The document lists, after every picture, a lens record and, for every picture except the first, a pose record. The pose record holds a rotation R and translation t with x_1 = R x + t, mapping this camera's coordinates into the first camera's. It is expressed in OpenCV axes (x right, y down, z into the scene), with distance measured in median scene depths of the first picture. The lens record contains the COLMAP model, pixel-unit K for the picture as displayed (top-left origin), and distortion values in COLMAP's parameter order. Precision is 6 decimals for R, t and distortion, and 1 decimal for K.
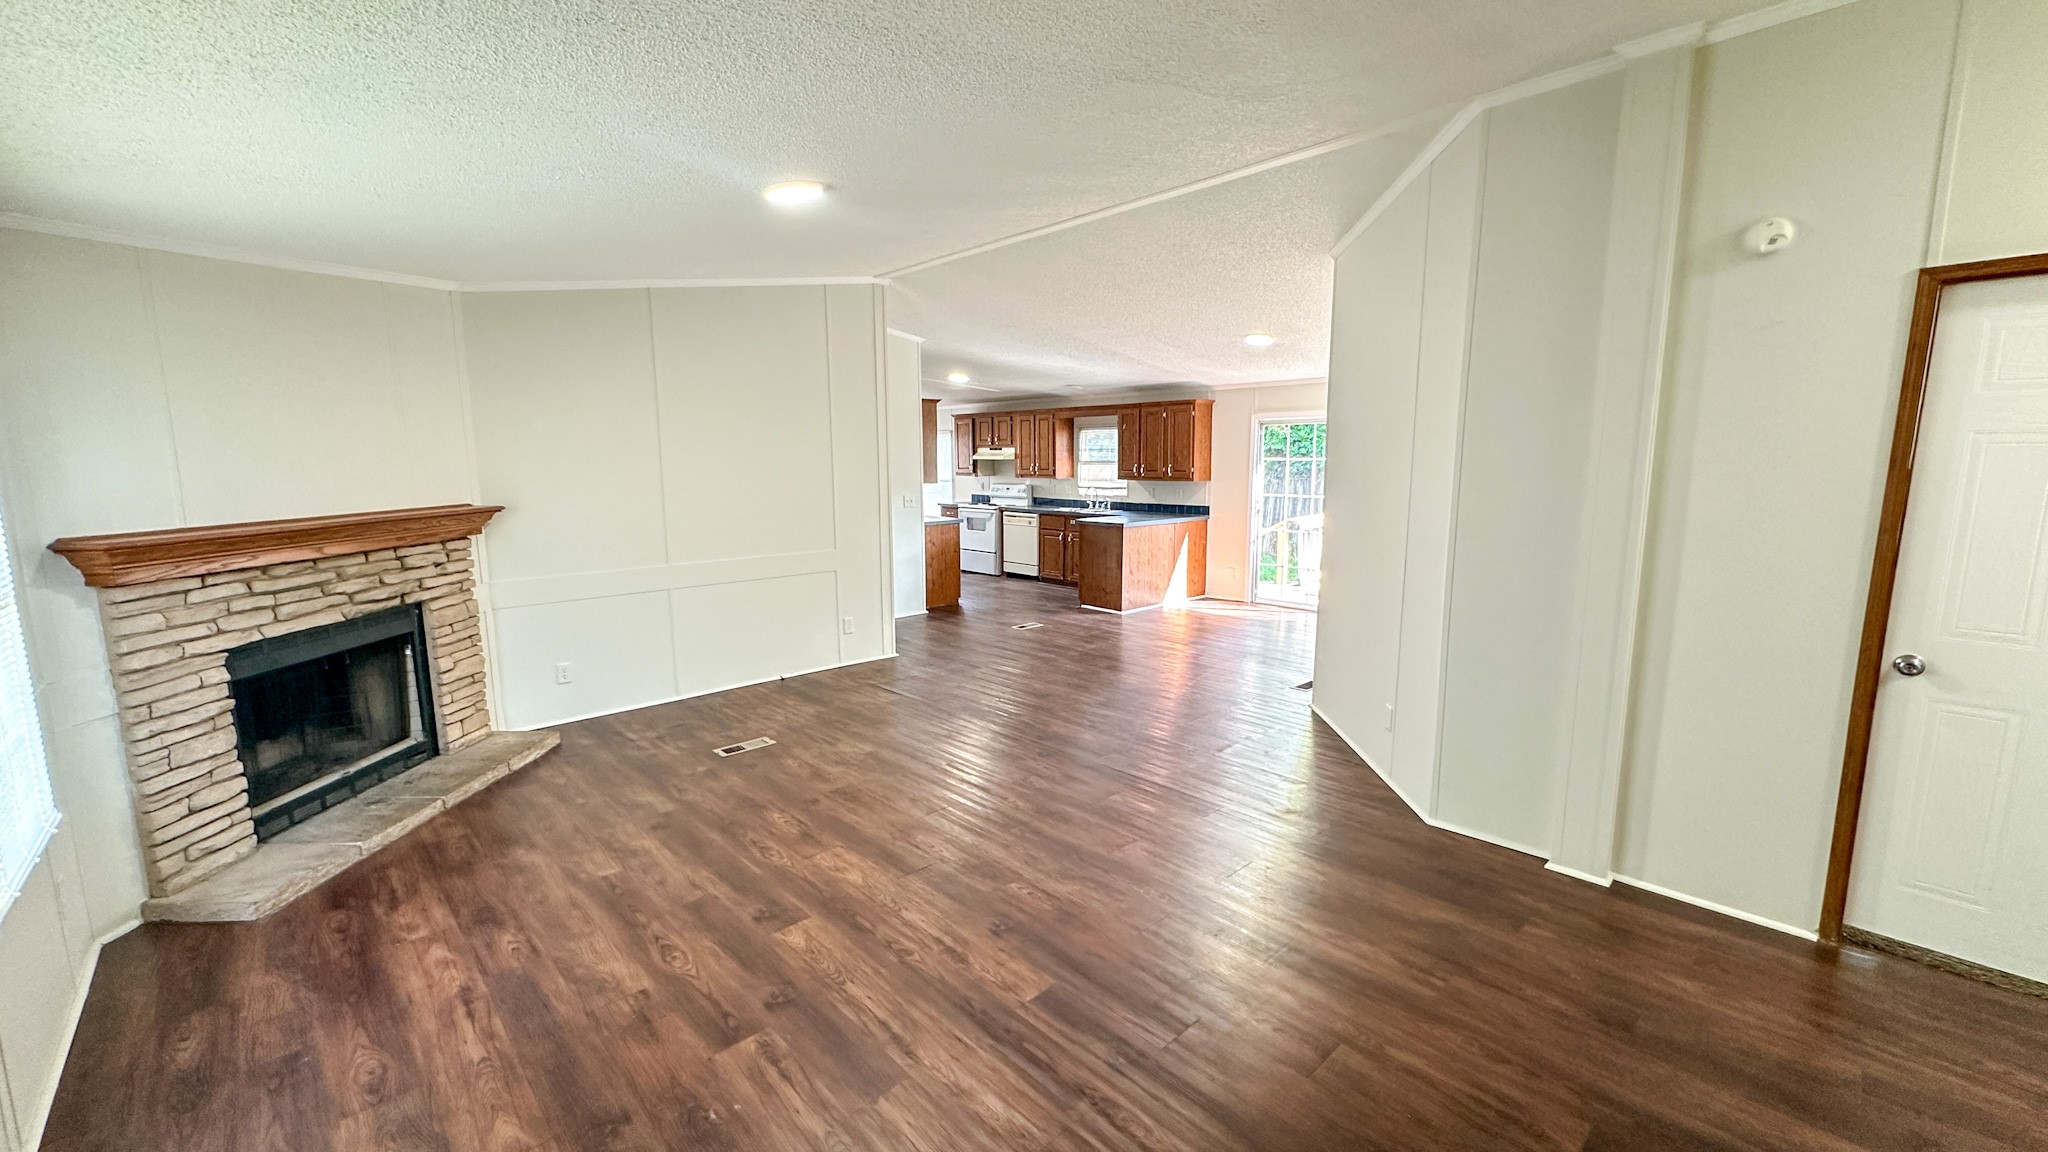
lens RADIAL K [[814.9, 0, 1024.6], [0, 814.9, 571.6], [0, 0, 1]] dist [-0.000387, 0.000165]
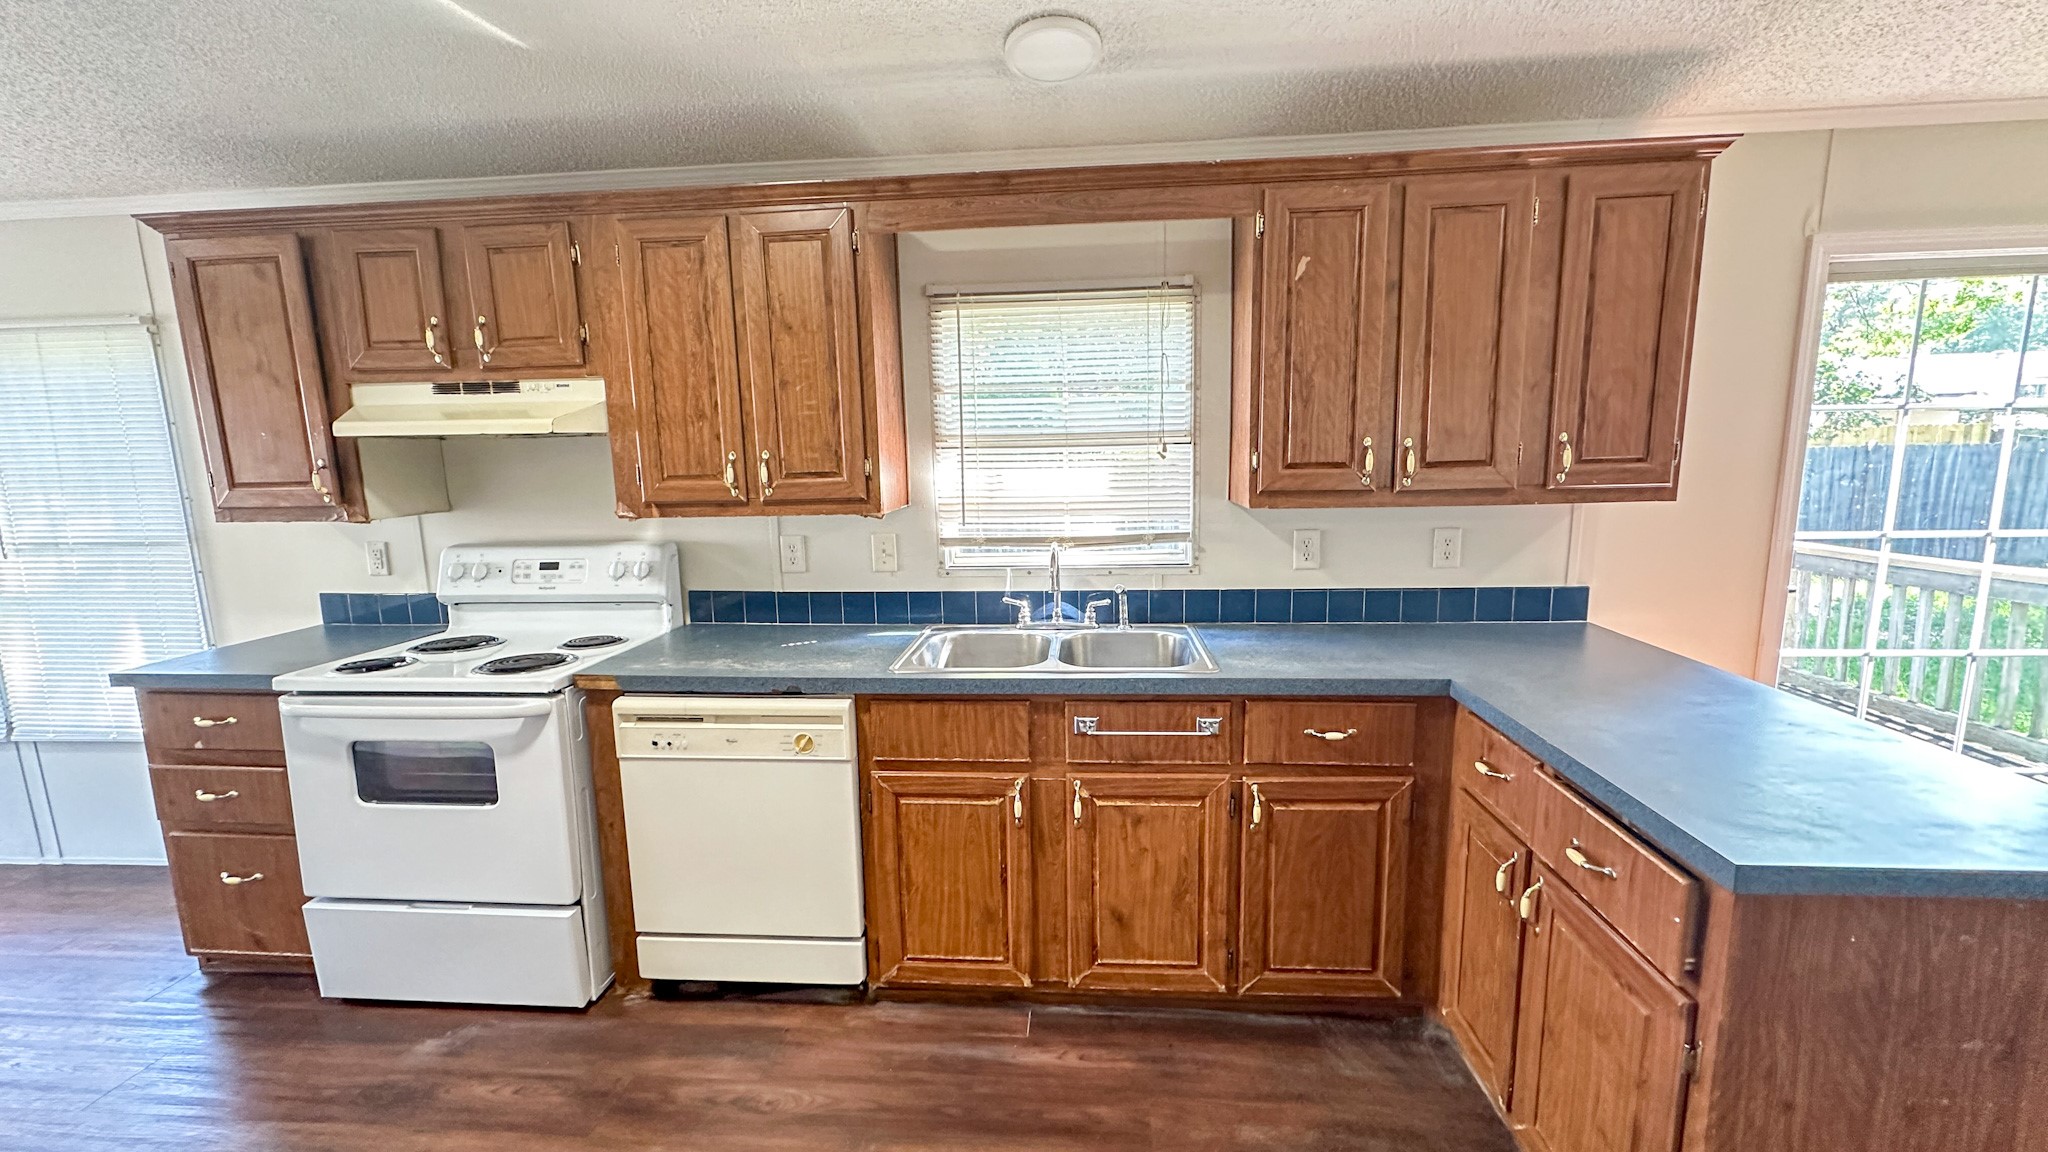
lens RADIAL K [[816.5, 0, 1025.1], [0, 816.5, 570.5], [0, 0, 1]] dist [0.000086, -0.000034]
pose [[0.742142, -0.114695, 0.660356, -0.097639], [0.111954, 0.992621, 0.046586, -0.126983], [-0.660826, 0.039356, 0.749506, 0.977577]]
